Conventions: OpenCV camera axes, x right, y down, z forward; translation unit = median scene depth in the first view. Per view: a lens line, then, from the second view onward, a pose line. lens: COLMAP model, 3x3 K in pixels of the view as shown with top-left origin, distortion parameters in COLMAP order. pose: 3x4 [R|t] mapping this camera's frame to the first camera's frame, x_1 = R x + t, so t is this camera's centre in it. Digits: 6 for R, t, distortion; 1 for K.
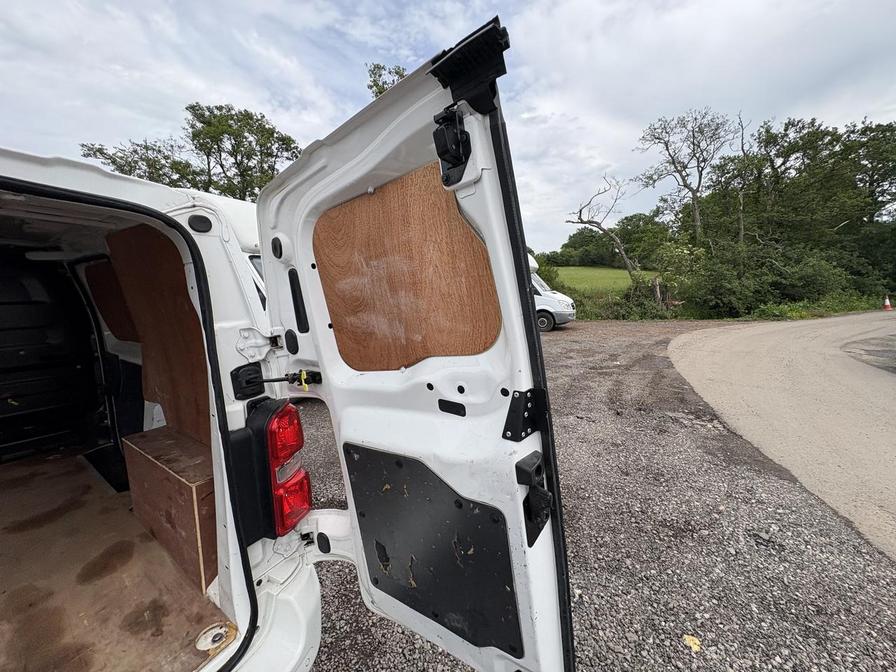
lens RADIAL K [[354.6, 0, 446.0], [0, 354.6, 324.8], [0, 0, 1]] dist [-0.001763, 0.000962]
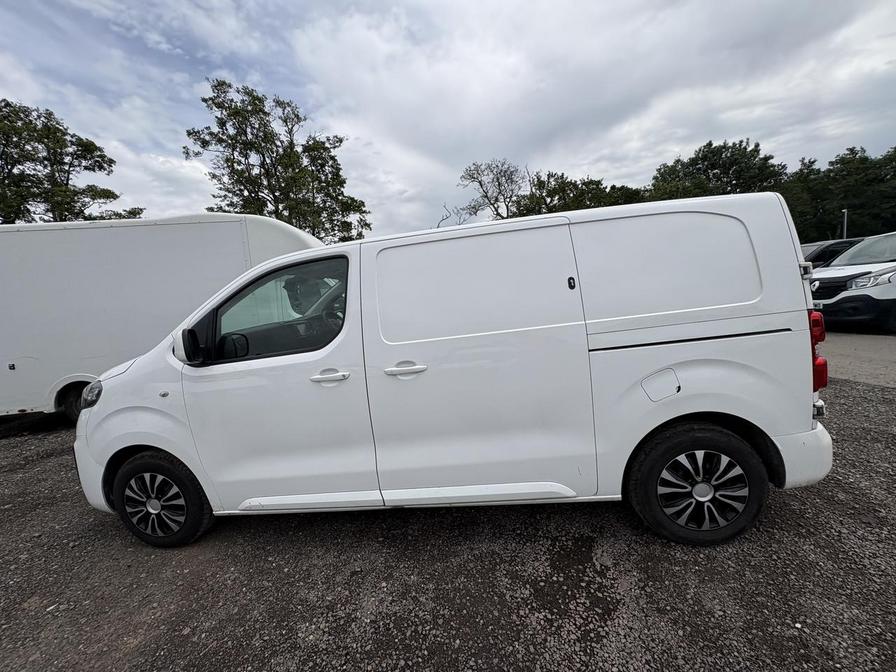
lens RADIAL K [[354.6, 0, 442.4], [0, 354.6, 348.5], [0, 0, 1]] dist [-0.001763, 0.000962]
pose [[0.874490, -0.150413, 0.461132, -0.866898], [0.147209, 0.988164, 0.043154, 0.086071], [-0.462165, 0.030145, 0.886282, -0.347375]]
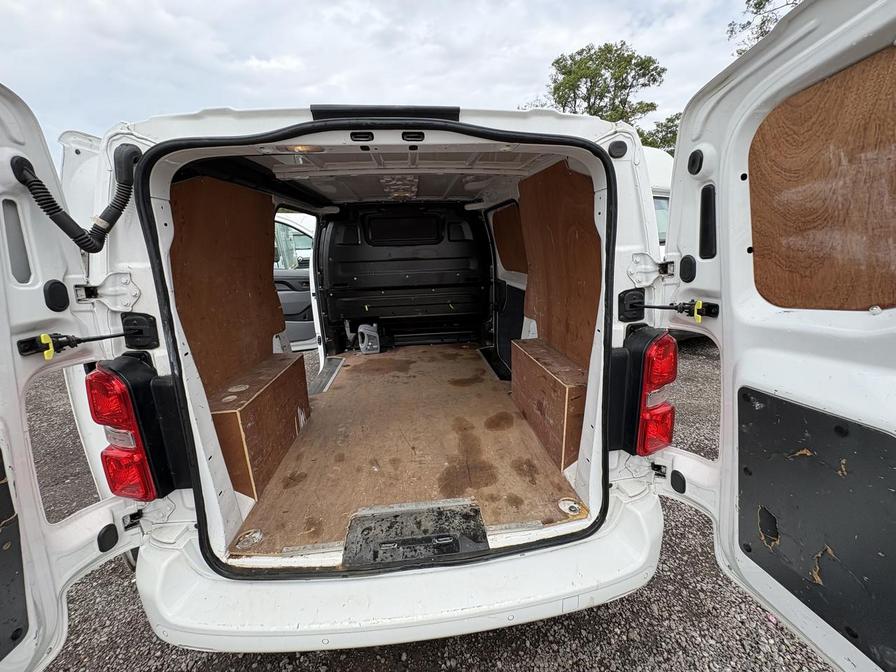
lens RADIAL K [[354.6, 0, 447.1], [0, 354.6, 327.2], [0, 0, 1]] dist [-0.001763, 0.000962]
pose [[0.665282, 0.166836, -0.727713, -0.099183], [-0.058400, 0.983355, 0.172055, 0.049879], [0.744304, -0.071967, 0.663952, -0.071870]]
